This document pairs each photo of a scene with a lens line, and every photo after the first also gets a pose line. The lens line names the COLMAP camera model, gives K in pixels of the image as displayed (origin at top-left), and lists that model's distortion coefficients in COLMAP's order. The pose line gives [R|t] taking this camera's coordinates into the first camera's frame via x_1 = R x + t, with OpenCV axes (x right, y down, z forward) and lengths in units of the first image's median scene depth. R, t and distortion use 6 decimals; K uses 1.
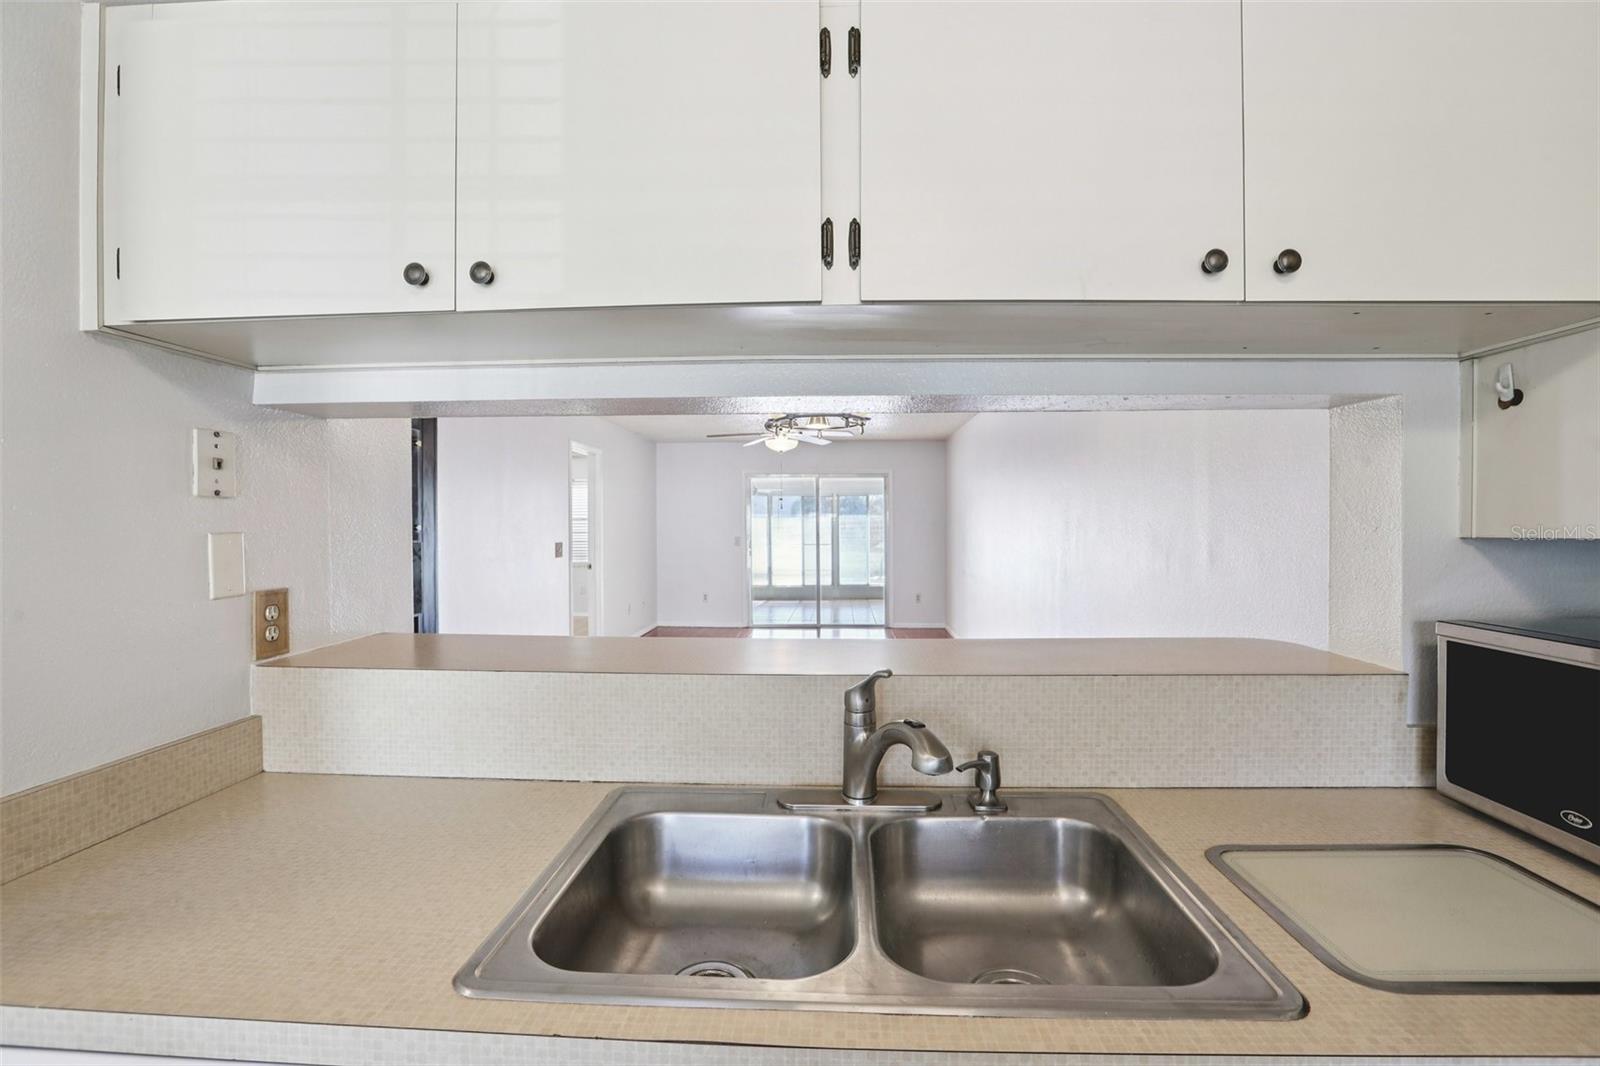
lens RADIAL K [[721.2, 0, 804.4], [0, 721.2, 528.1], [0, 0, 1]] dist [-0.040098, 0.005621]
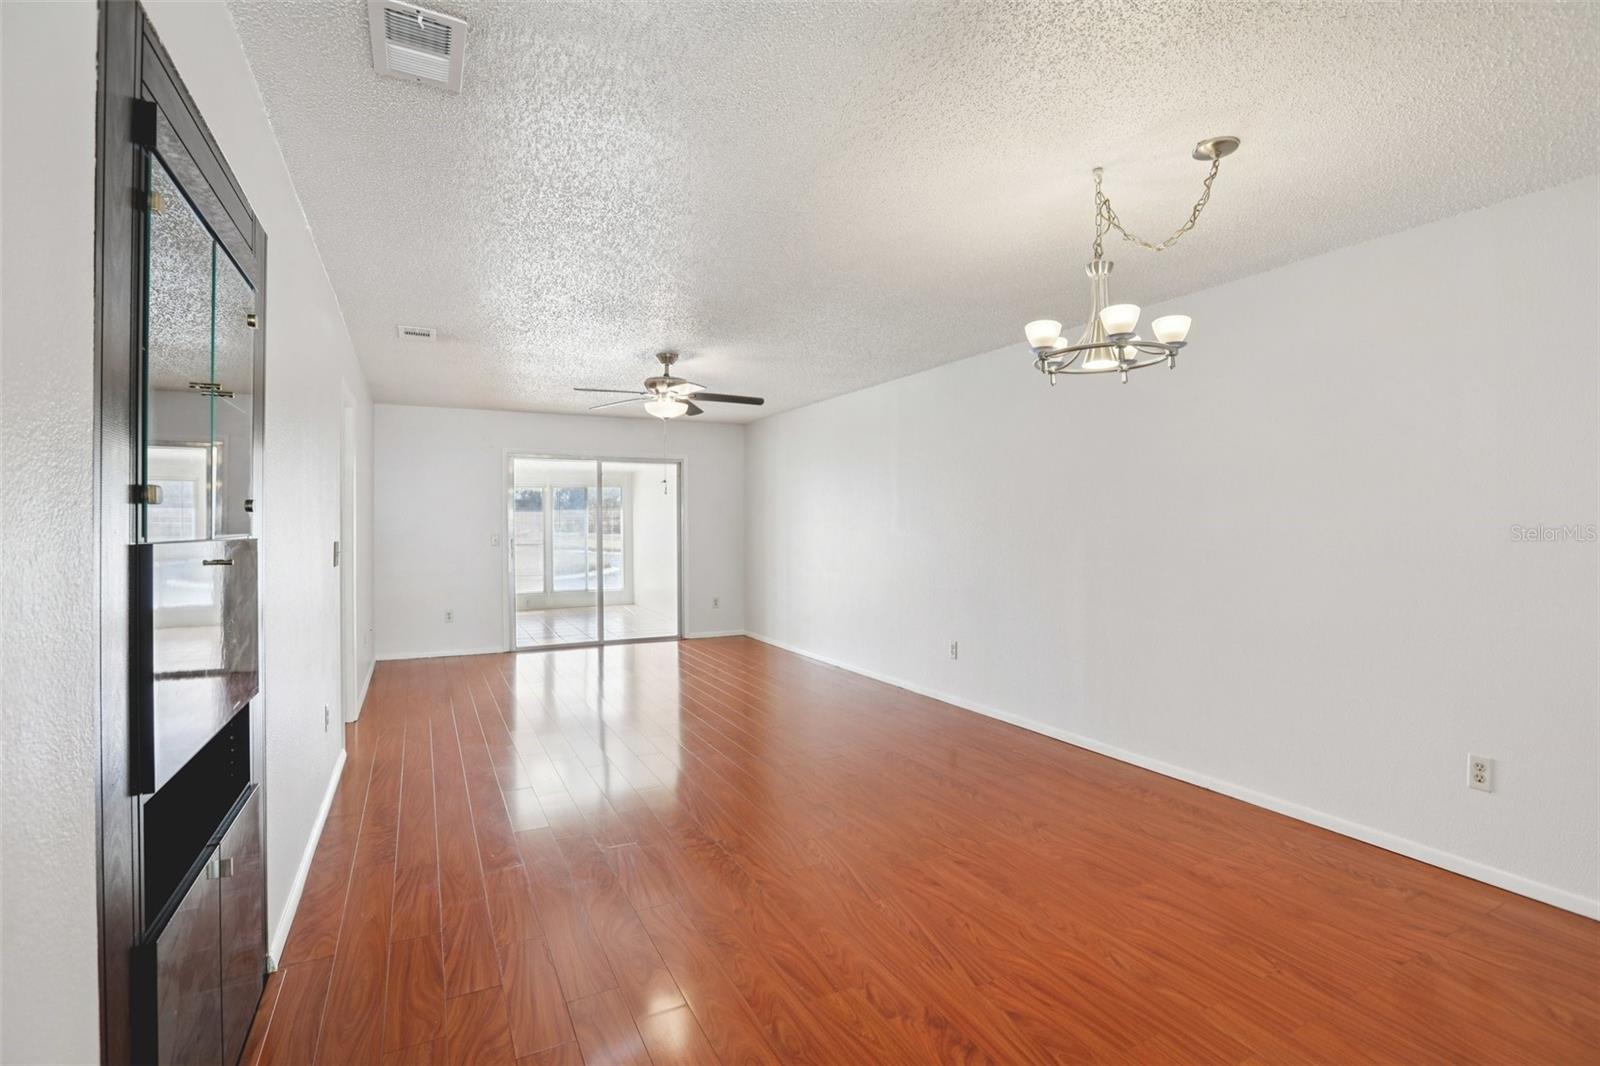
lens RADIAL K [[721.2, 0, 792.4], [0, 721.2, 522.8], [0, 0, 1]] dist [-0.040098, 0.005621]
pose [[0.875826, -0.003937, 0.482610, -0.187769], [0.007671, 0.999954, -0.005764, 0.005444], [-0.482566, 0.008751, 0.875816, 0.178793]]
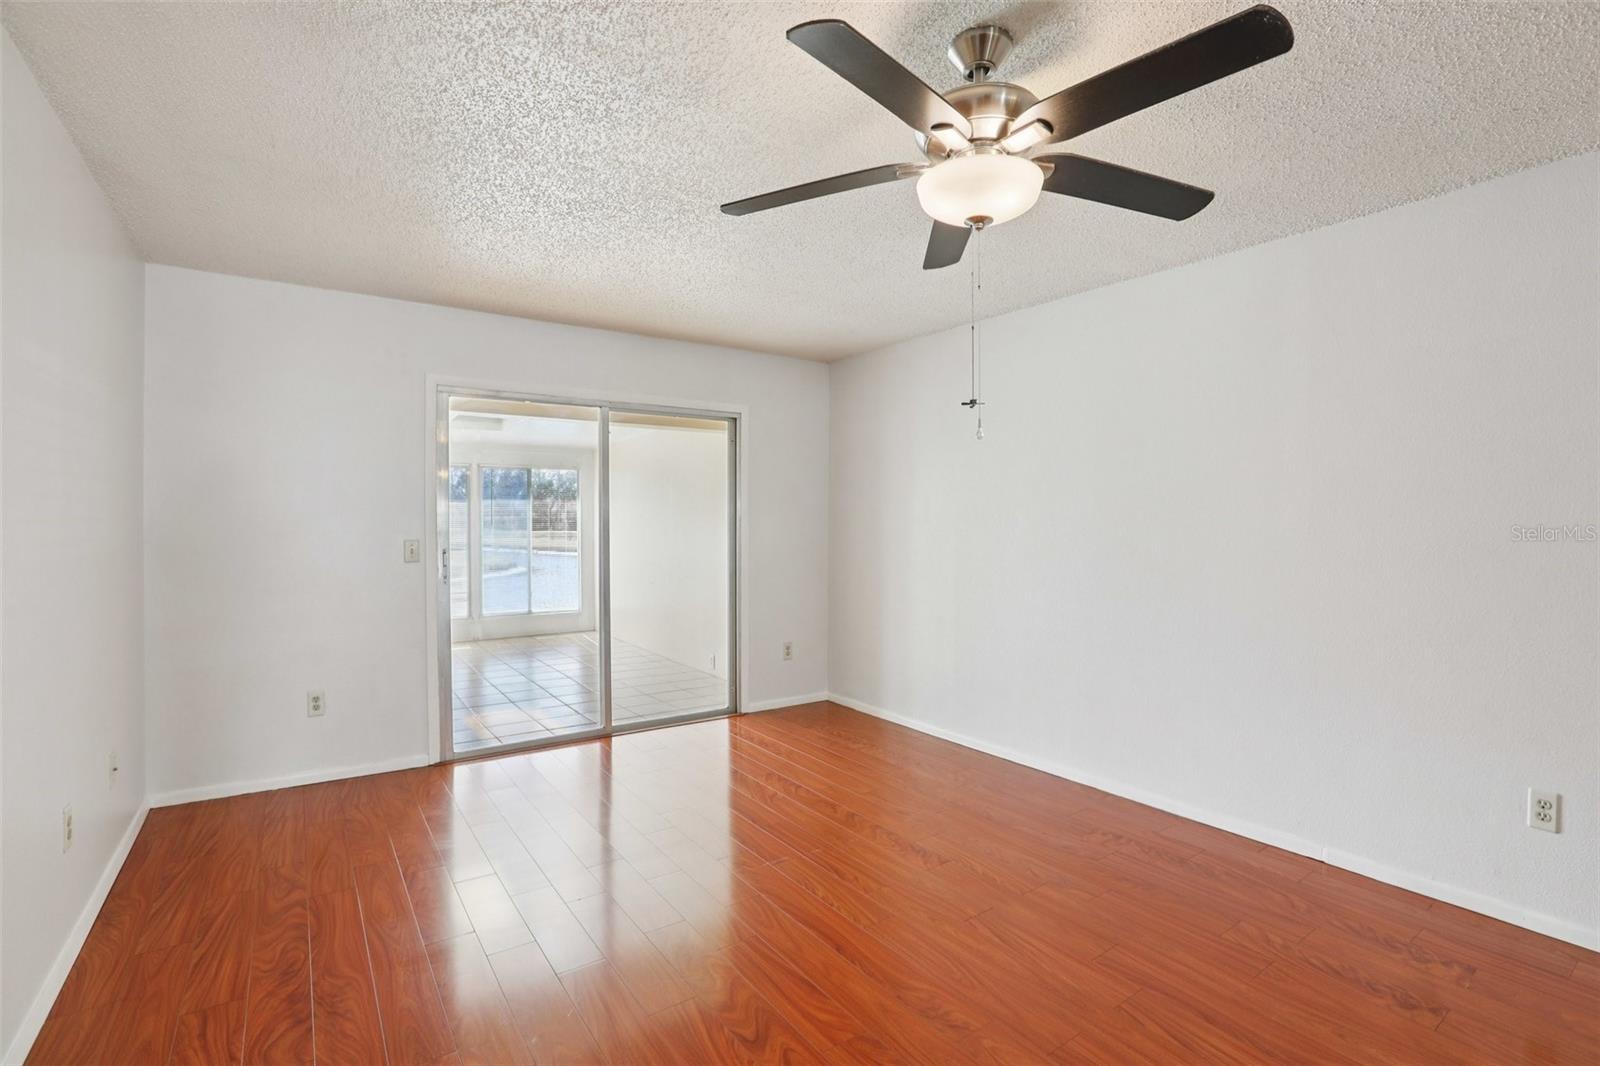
lens RADIAL K [[721.2, 0, 777.4], [0, 721.2, 524.1], [0, 0, 1]] dist [-0.040098, 0.005621]
pose [[0.815843, 0.007004, 0.578231, -0.159722], [-0.005891, 0.999975, -0.003801, 0.004824], [-0.578243, -0.000305, 0.815864, 0.576264]]
